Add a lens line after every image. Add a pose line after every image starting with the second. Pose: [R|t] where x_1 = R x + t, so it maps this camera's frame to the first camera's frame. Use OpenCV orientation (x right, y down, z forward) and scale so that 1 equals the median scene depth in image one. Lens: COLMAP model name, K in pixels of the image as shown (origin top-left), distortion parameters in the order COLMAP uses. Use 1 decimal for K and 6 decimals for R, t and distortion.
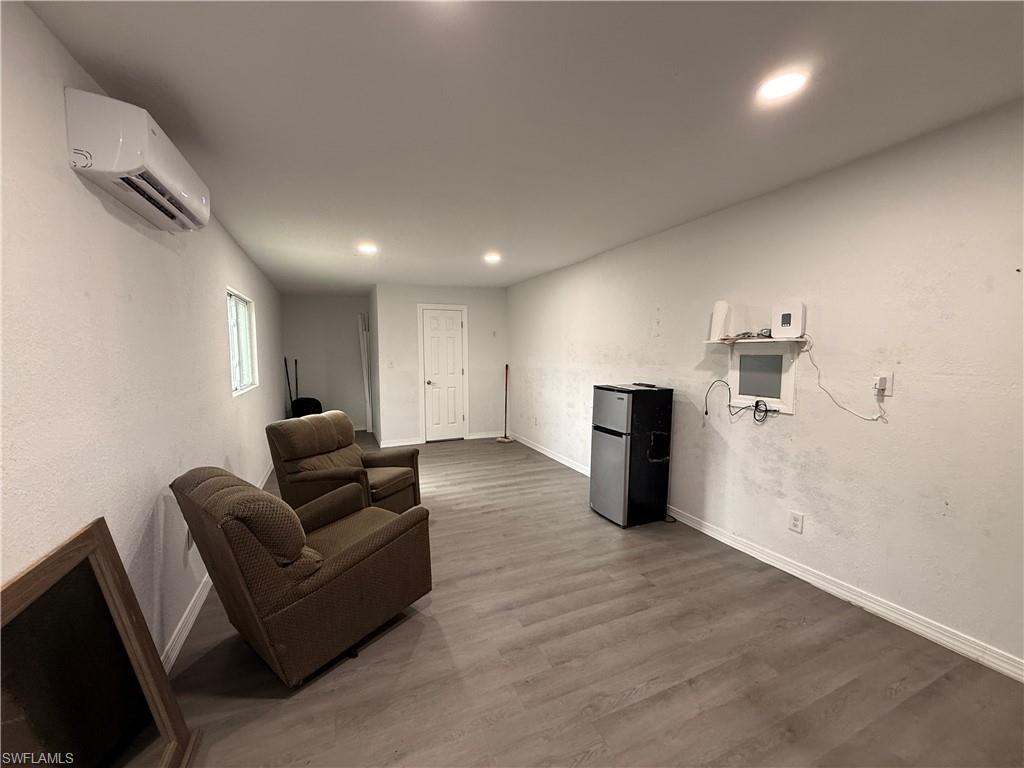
lens RADIAL K [[407.4, 0, 514.6], [0, 407.4, 386.1], [0, 0, 1]] dist [0.001465, 0.000235]
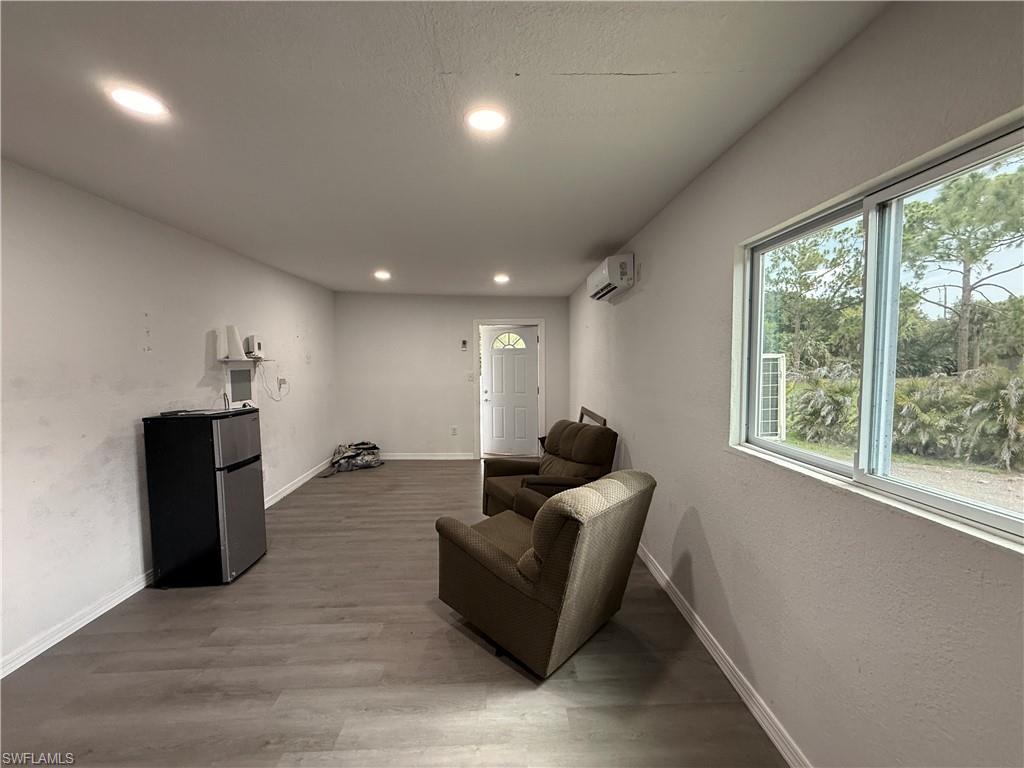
lens RADIAL K [[407.4, 0, 514.6], [0, 407.4, 386.1], [0, 0, 1]] dist [0.001465, 0.000235]
pose [[-0.927403, -0.011322, 0.373893, -0.728008], [0.046004, 0.988501, 0.144044, -0.172657], [-0.371224, 0.150787, -0.916218, 1.870548]]
